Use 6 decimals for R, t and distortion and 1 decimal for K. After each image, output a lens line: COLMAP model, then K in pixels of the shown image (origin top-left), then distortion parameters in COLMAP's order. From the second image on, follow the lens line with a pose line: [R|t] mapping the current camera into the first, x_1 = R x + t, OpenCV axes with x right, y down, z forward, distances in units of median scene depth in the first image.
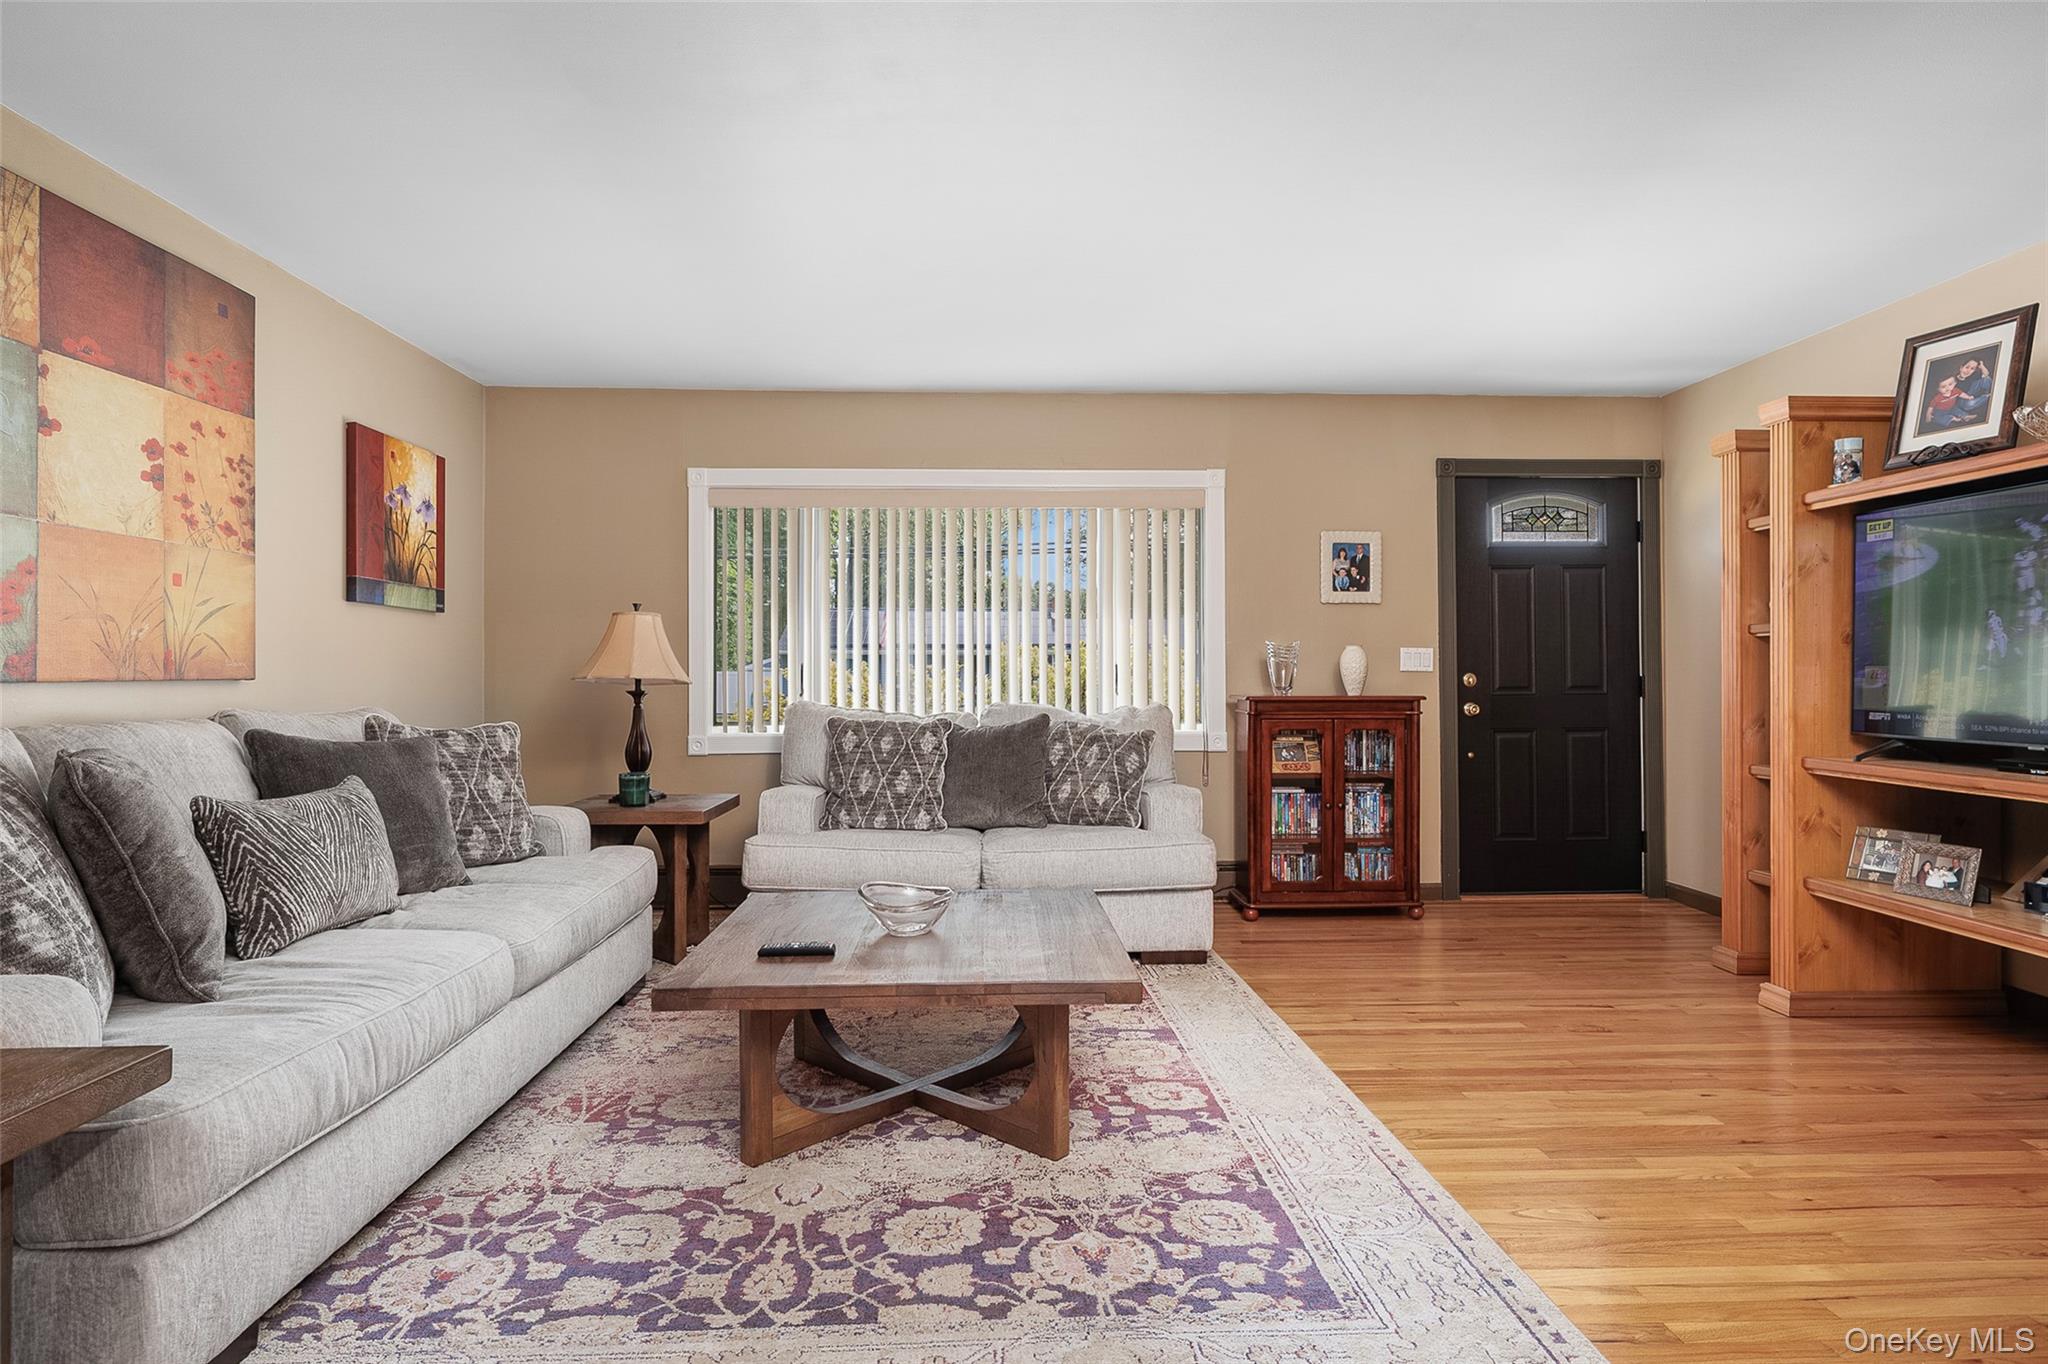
lens RADIAL K [[1112.7, 0, 1019.2], [0, 1112.7, 674.6], [0, 0, 1]] dist [0.001049, 0.001107]
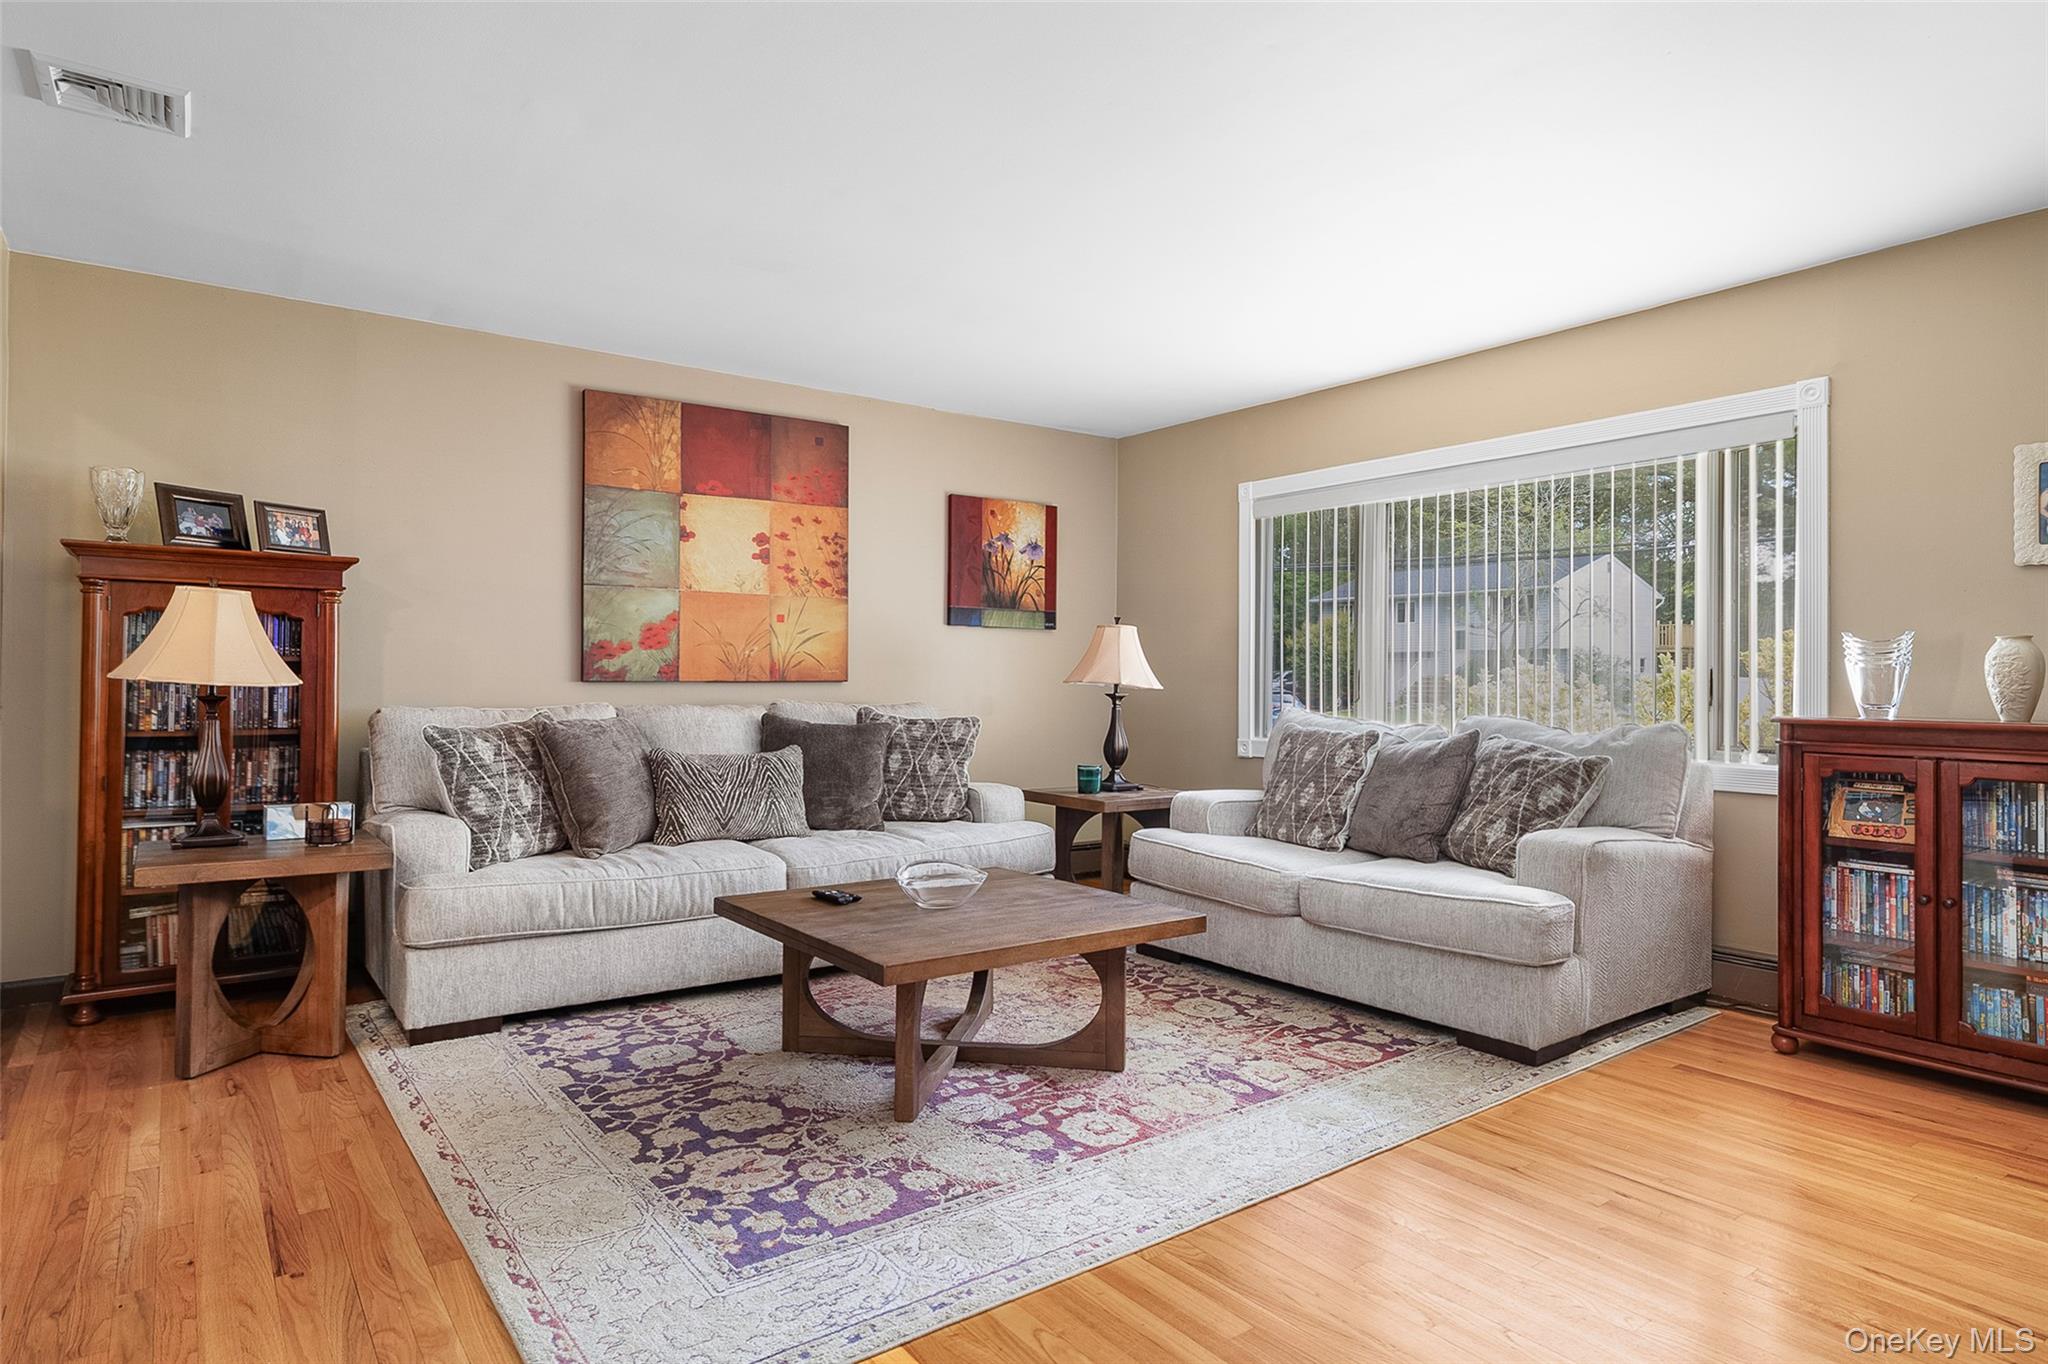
lens RADIAL K [[1155.8, 0, 1023.2], [0, 1155.8, 681.4], [0, 0, 1]] dist [0.000394, 0.000660]
pose [[0.560941, 0.006256, -0.827832, 0.949201], [-0.006169, 0.999975, 0.003377, -0.002814], [0.827833, 0.003213, 0.560966, 0.417053]]
